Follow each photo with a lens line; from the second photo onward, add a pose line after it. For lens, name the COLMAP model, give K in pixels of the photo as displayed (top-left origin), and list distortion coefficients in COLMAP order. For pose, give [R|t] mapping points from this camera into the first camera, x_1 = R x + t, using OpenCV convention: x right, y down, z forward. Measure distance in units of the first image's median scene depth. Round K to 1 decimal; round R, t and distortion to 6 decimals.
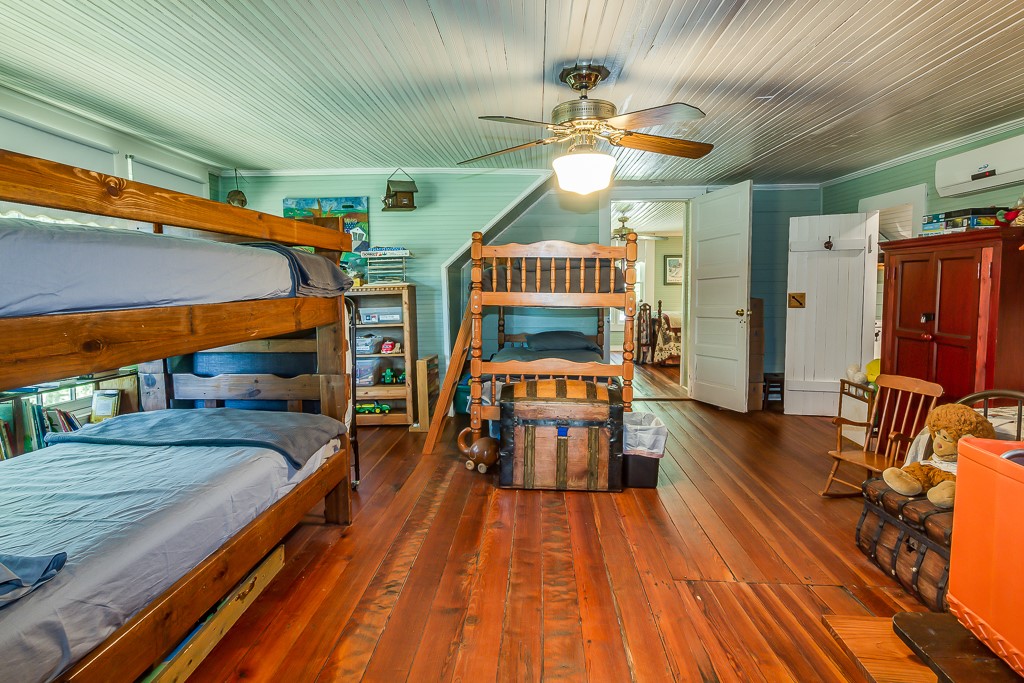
lens RADIAL K [[557.9, 0, 512.8], [0, 557.9, 340.7], [0, 0, 1]] dist [0.003152, 0.001194]
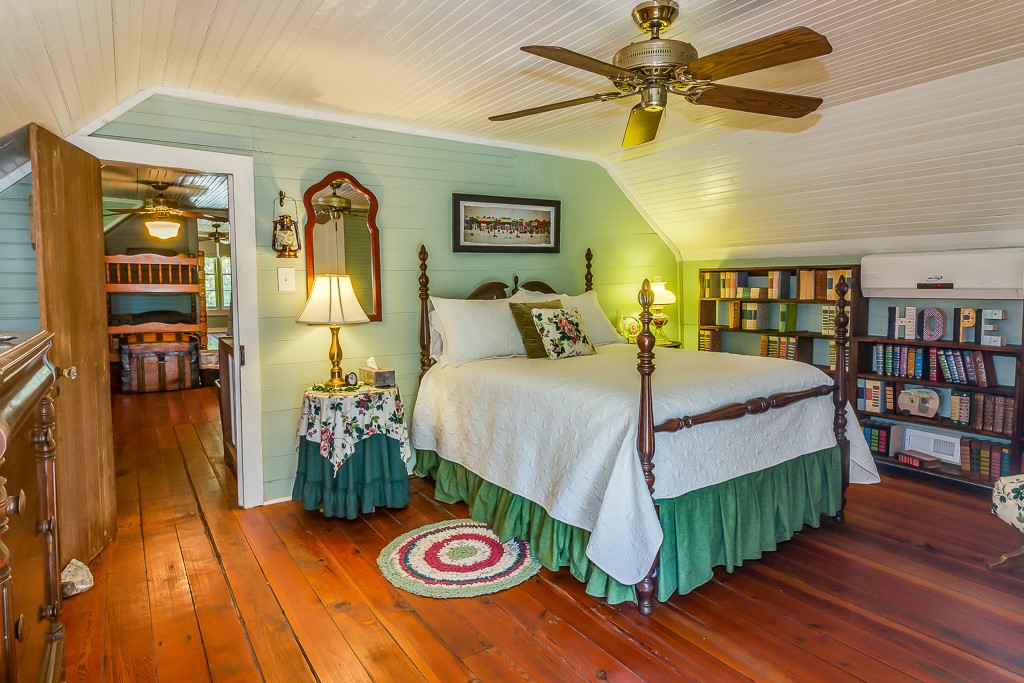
lens RADIAL K [[557.9, 0, 515.3], [0, 557.9, 331.6], [0, 0, 1]] dist [0.003152, 0.001194]
pose [[0.803030, -0.051932, 0.593672, -0.062762], [0.051798, 0.998508, 0.017280, 0.098006], [-0.593684, 0.016874, 0.804522, -1.168883]]
